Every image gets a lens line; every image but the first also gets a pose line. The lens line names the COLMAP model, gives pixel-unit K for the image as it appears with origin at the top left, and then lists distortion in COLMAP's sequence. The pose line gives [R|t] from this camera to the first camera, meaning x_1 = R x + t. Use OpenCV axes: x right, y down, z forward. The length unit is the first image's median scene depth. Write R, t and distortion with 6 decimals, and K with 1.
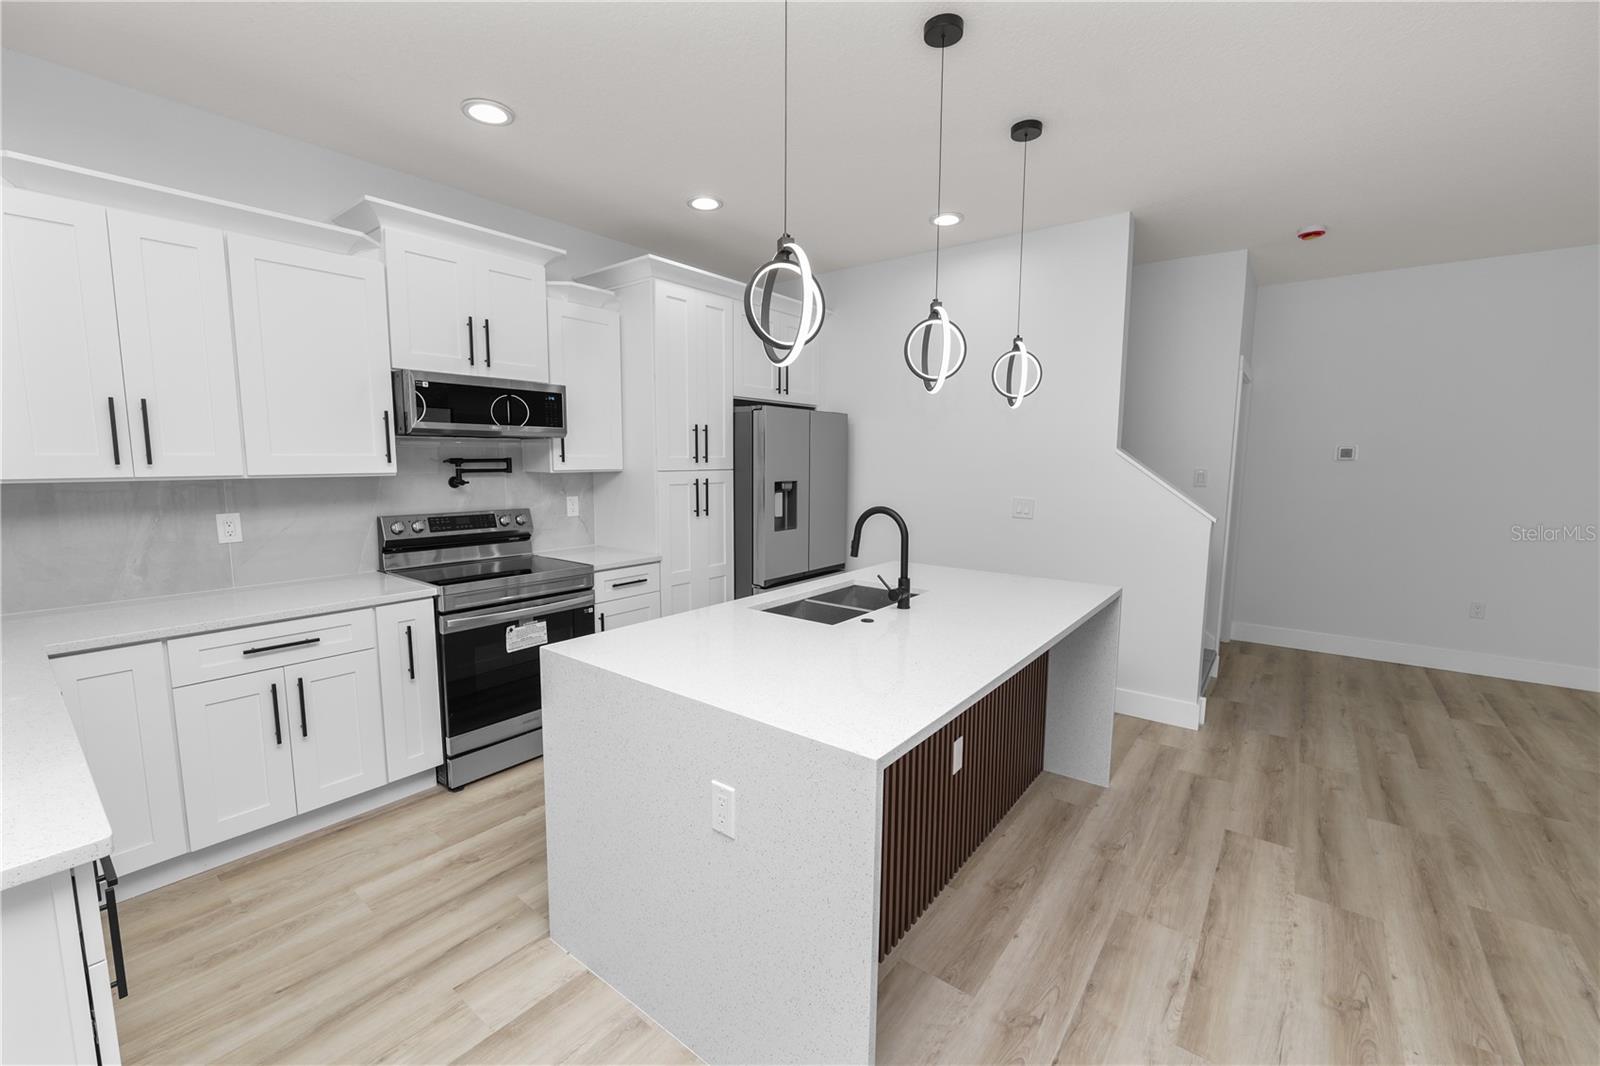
lens RADIAL K [[651.5, 0, 796.5], [0, 651.5, 534.1], [0, 0, 1]] dist [-0.013527, 0.001381]
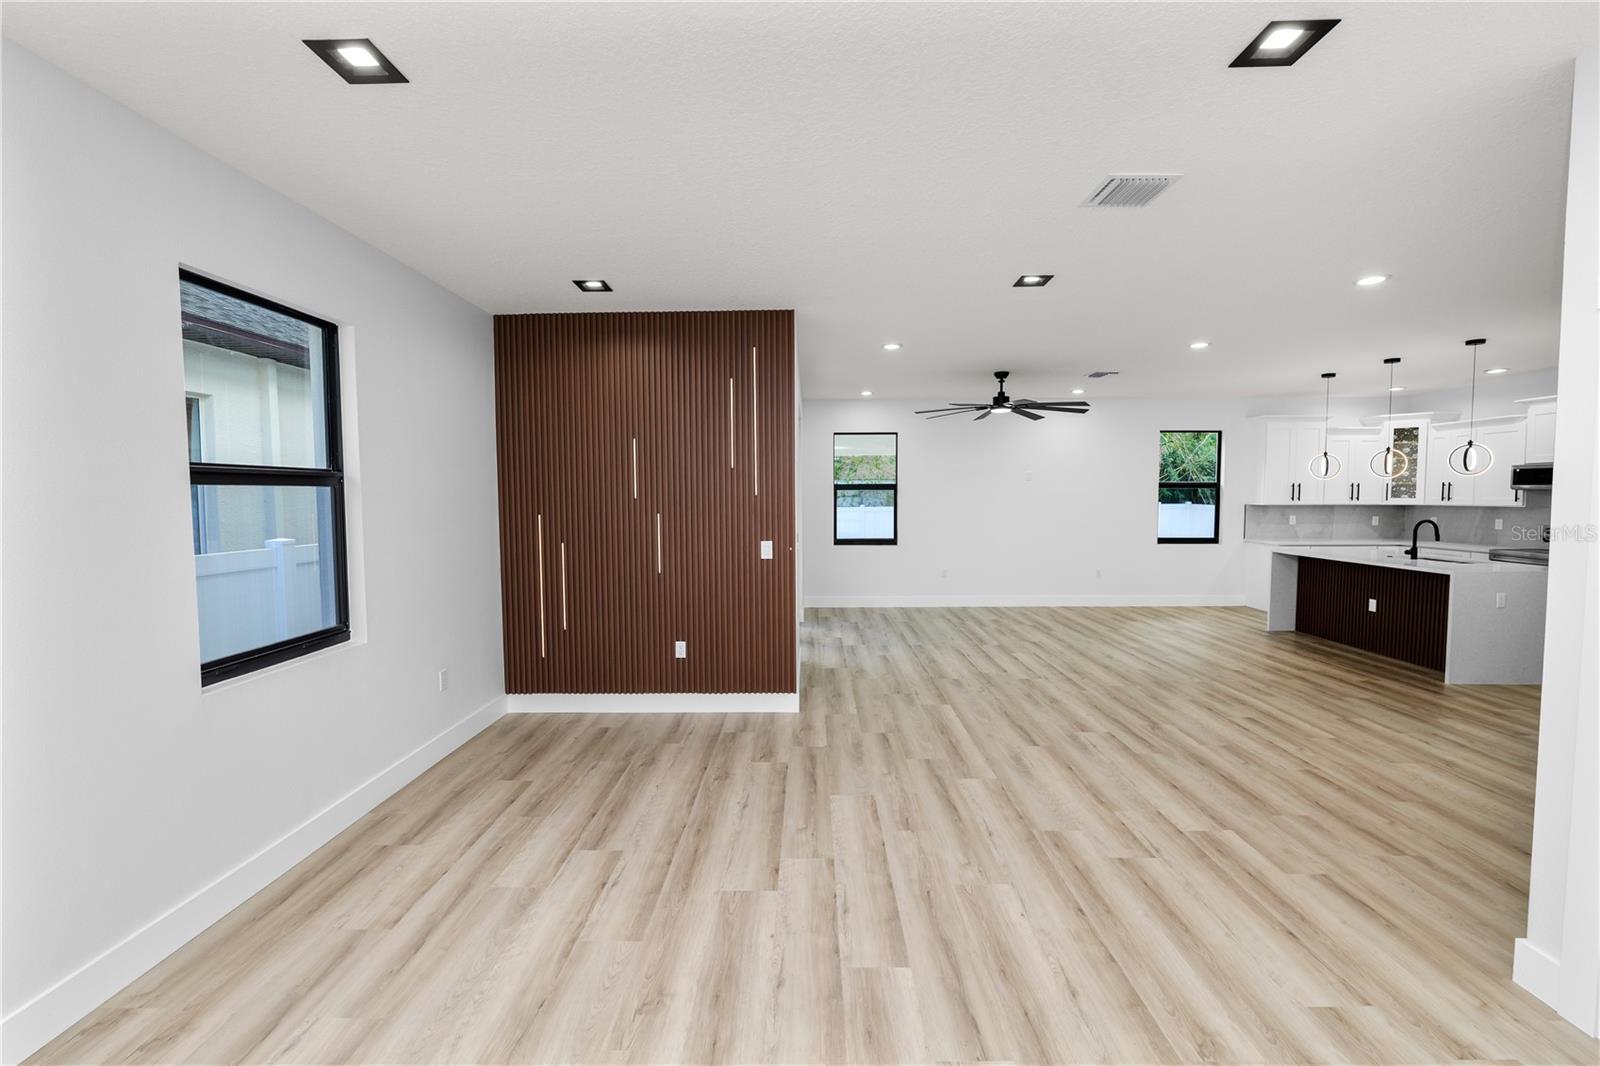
lens RADIAL K [[651.5, 0, 799.7], [0, 651.5, 529.7], [0, 0, 1]] dist [-0.013527, 0.001381]
pose [[-0.796179, 0.031636, -0.604234, 3.137163], [-0.071443, 0.986731, 0.145801, -0.170582], [0.600829, 0.159251, -0.783354, 1.324913]]
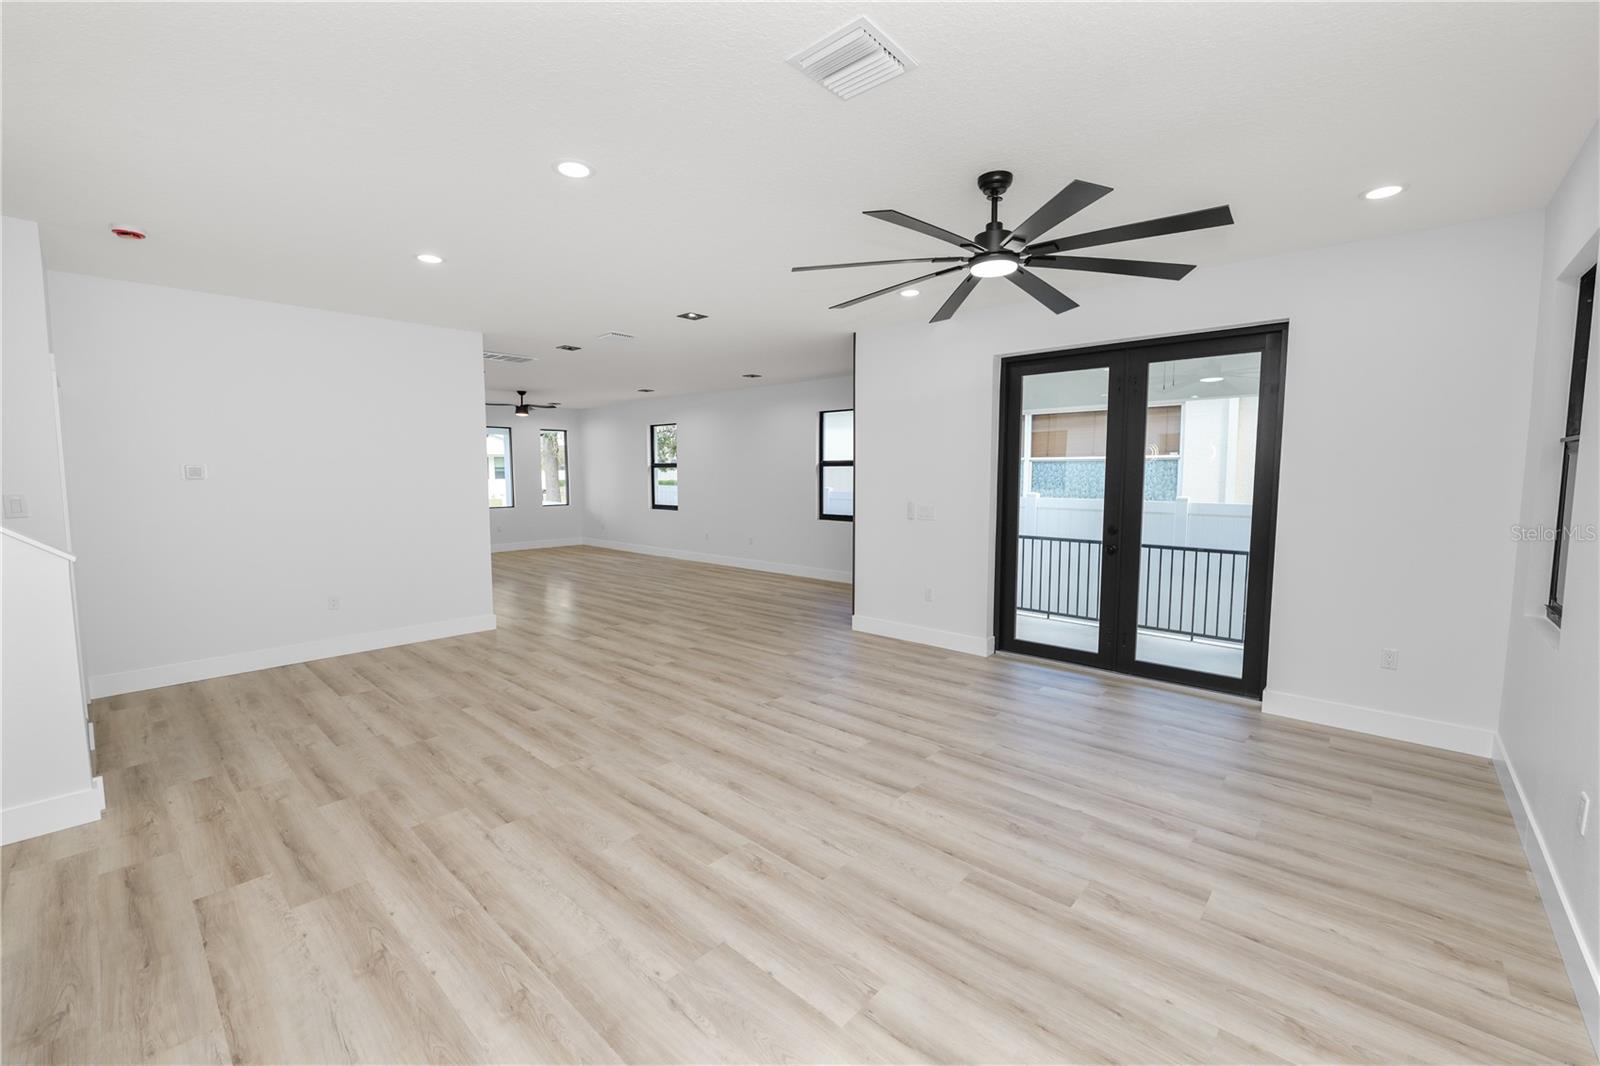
lens RADIAL K [[651.5, 0, 800.3], [0, 651.5, 526.5], [0, 0, 1]] dist [-0.013527, 0.001381]
pose [[0.071328, -0.087401, 0.993616, -0.100137], [0.120204, 0.989647, 0.078423, -0.019054], [-0.990183, 0.113843, 0.081095, 0.041545]]
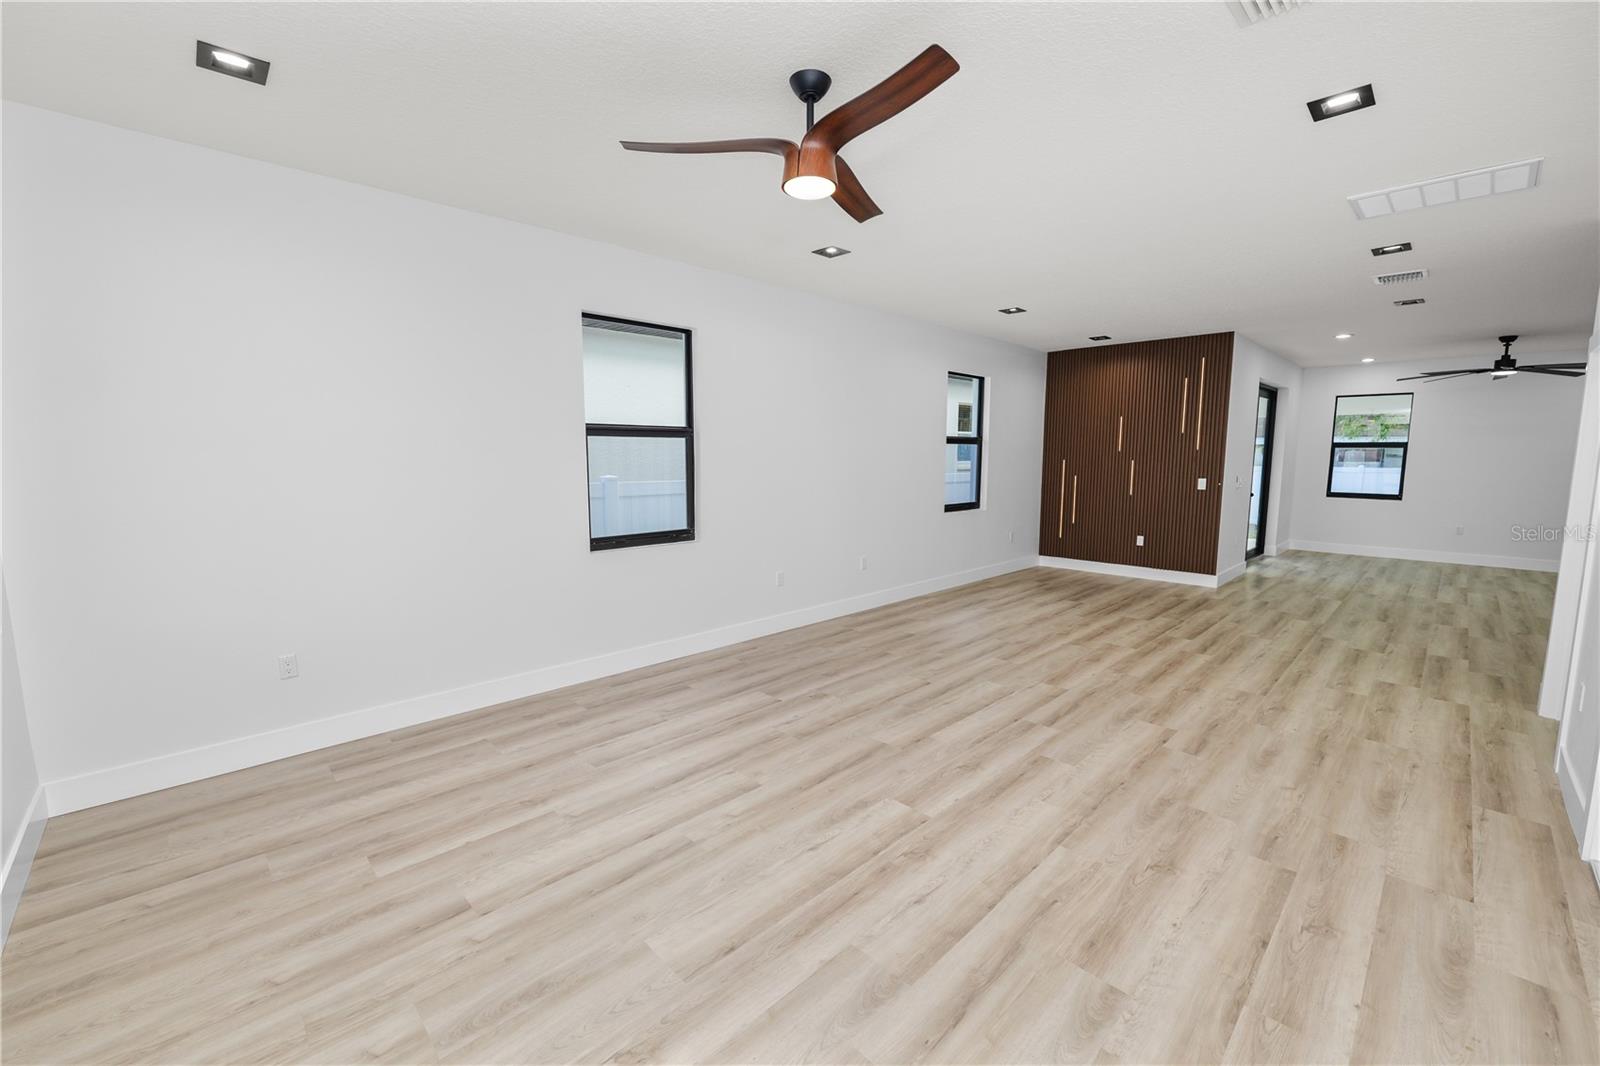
lens RADIAL K [[651.5, 0, 802.2], [0, 651.5, 529.5], [0, 0, 1]] dist [-0.013527, 0.001381]
pose [[-0.991692, -0.023643, 0.126447, 3.487067], [0.006946, 0.971690, 0.236158, -0.329539], [-0.128451, 0.235074, -0.963452, 2.789479]]
